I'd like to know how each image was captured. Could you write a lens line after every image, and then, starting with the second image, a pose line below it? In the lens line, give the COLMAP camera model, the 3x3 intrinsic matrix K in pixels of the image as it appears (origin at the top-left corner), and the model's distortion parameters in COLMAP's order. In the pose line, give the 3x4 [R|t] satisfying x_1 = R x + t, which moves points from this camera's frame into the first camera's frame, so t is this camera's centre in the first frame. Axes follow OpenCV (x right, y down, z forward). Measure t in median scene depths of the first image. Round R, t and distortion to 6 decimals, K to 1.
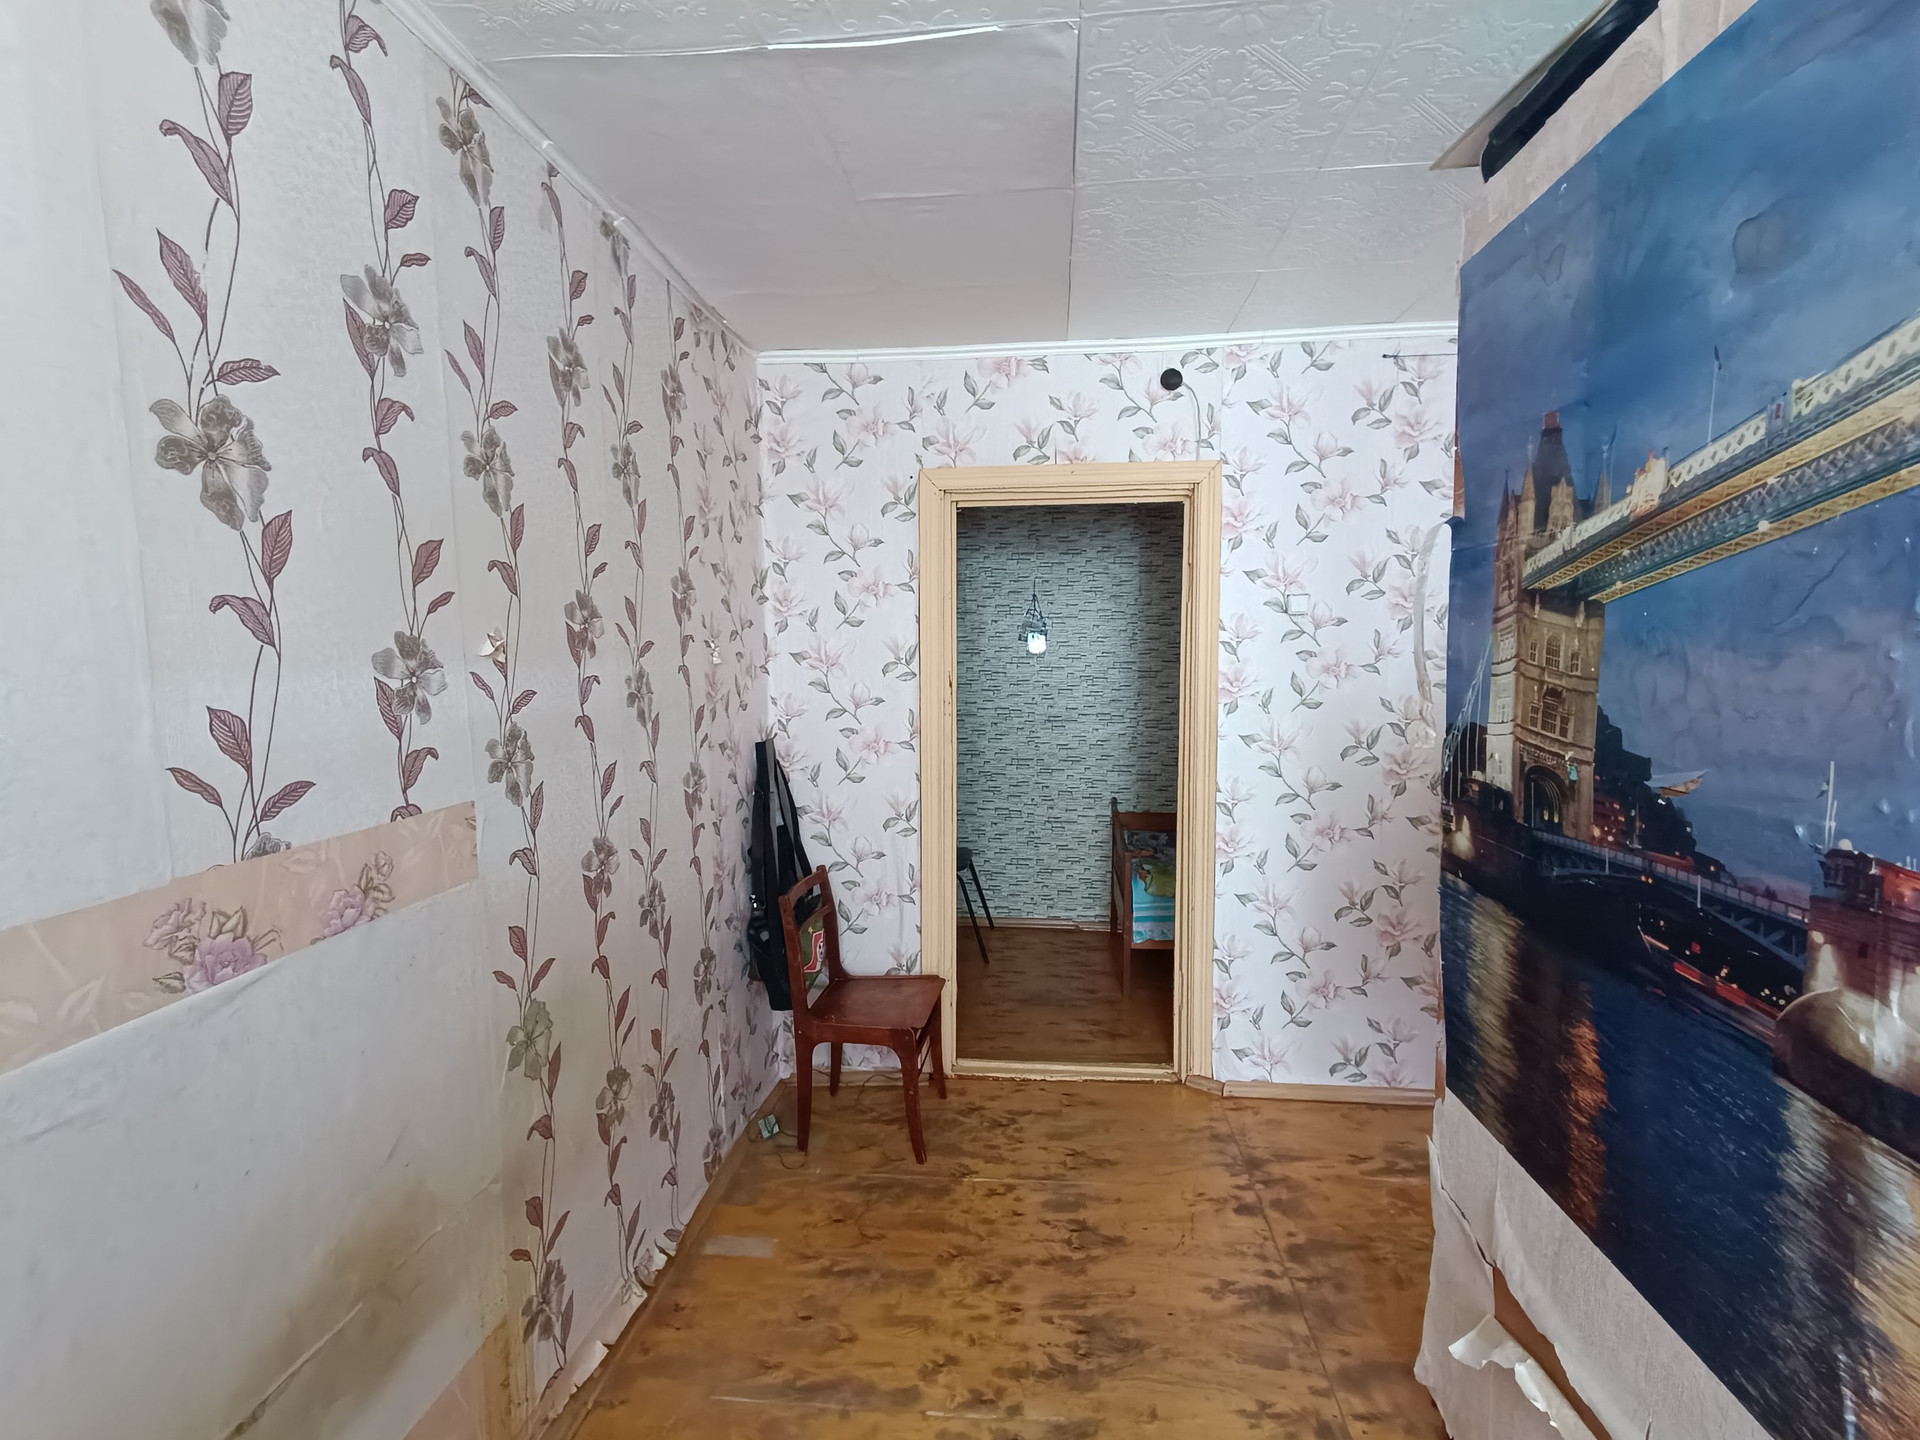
lens RADIAL K [[871.0, 0, 959.1], [0, 871.0, 718.5], [0, 0, 1]] dist [0.001471, 0.000022]
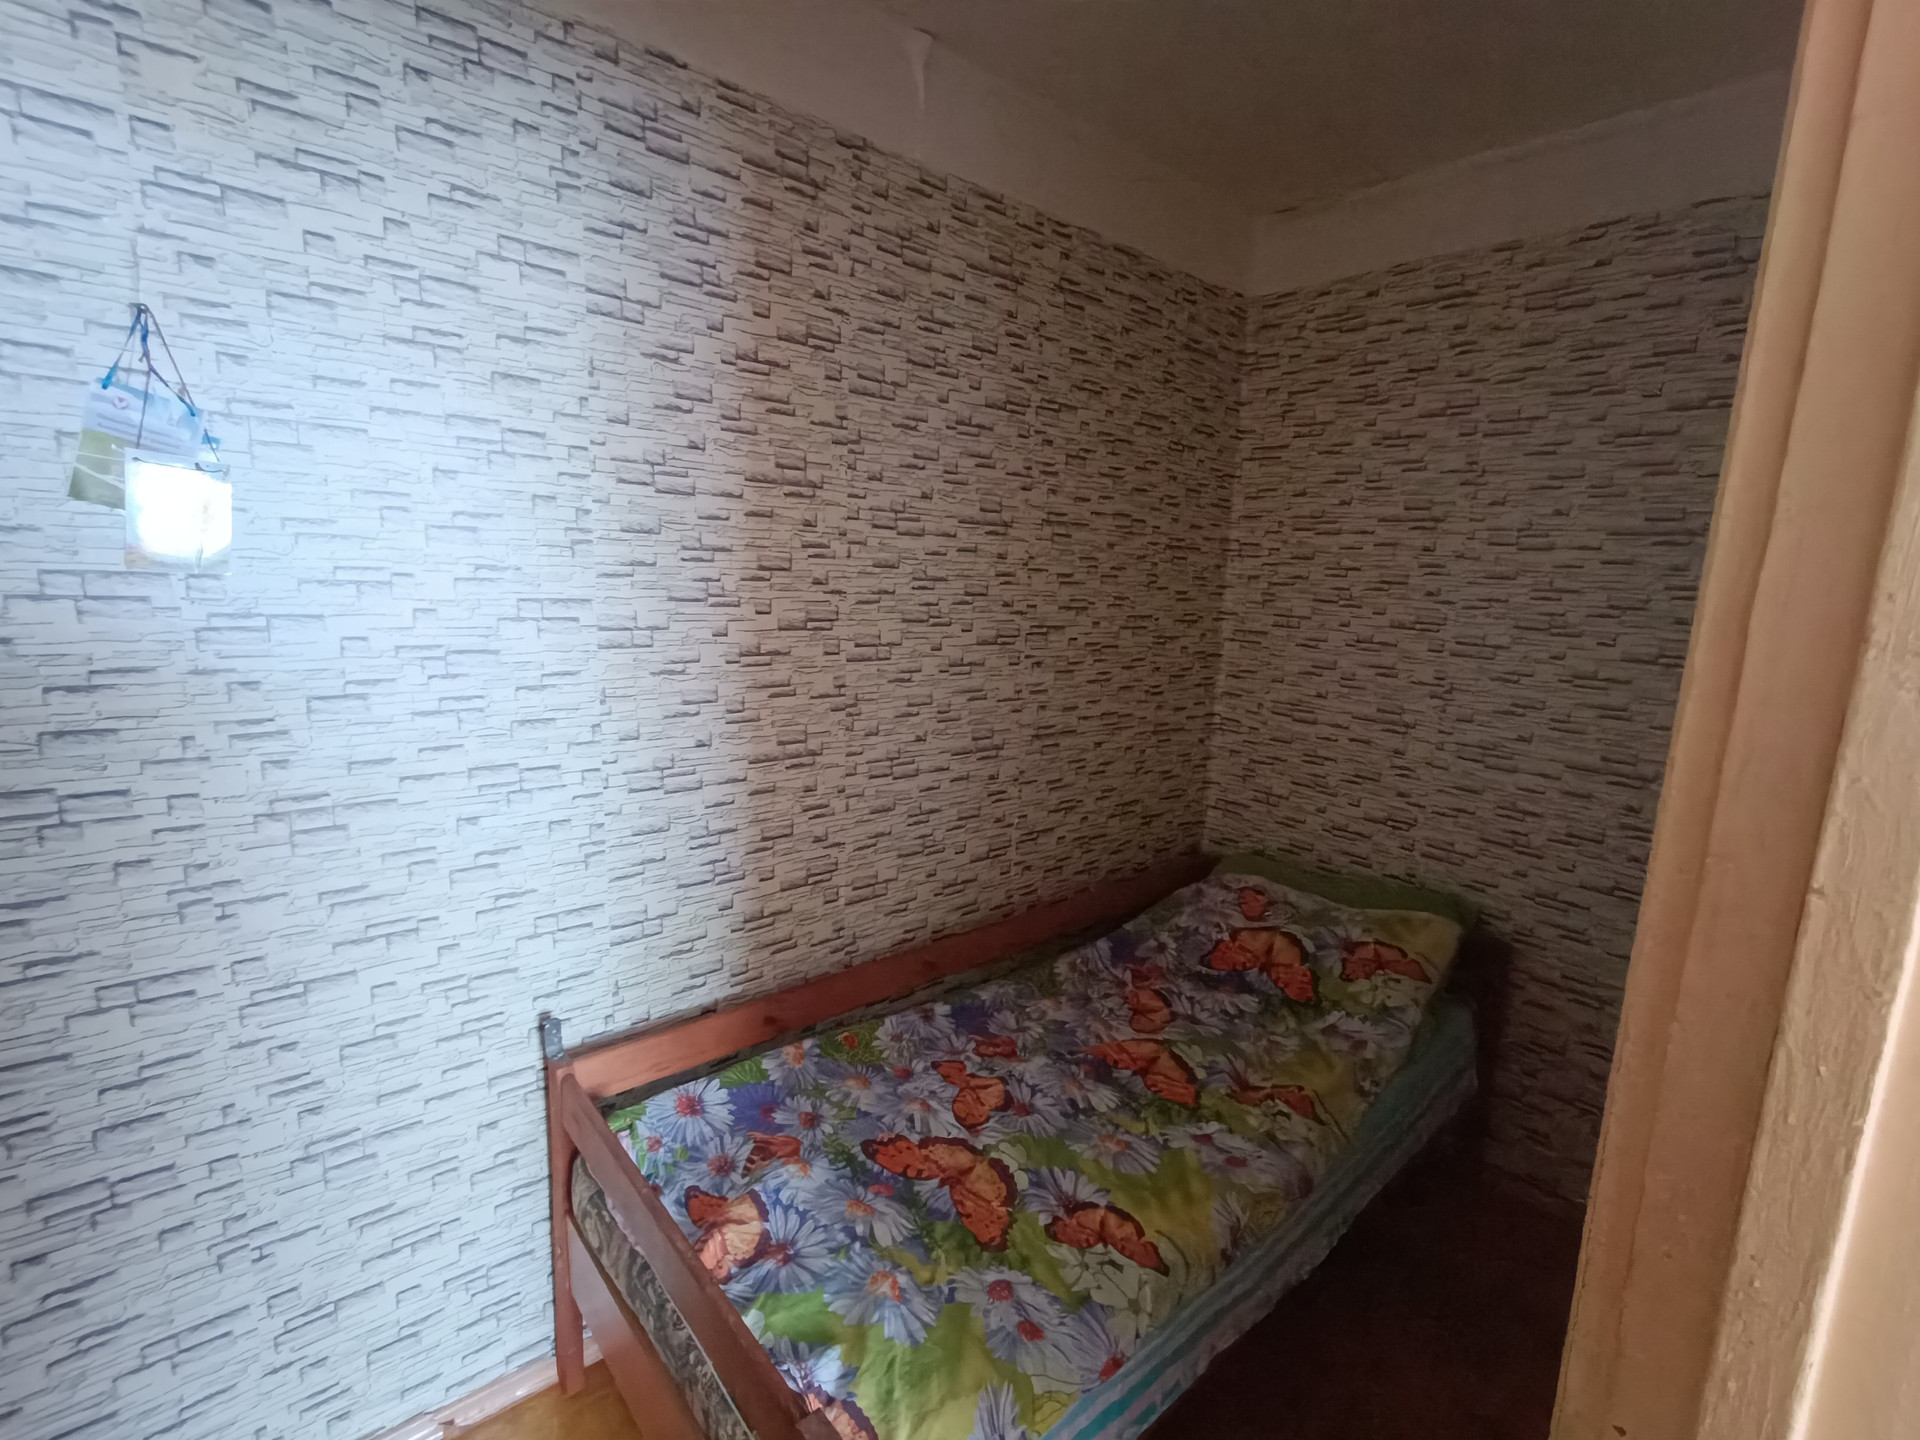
lens RADIAL K [[871.0, 0, 958.4], [0, 871.0, 726.4], [0, 0, 1]] dist [0.001471, 0.000022]
pose [[0.699655, -0.093126, 0.708386, 0.064493], [0.016326, 0.993294, 0.114456, -0.053335], [-0.714294, -0.068515, 0.696484, 0.676764]]
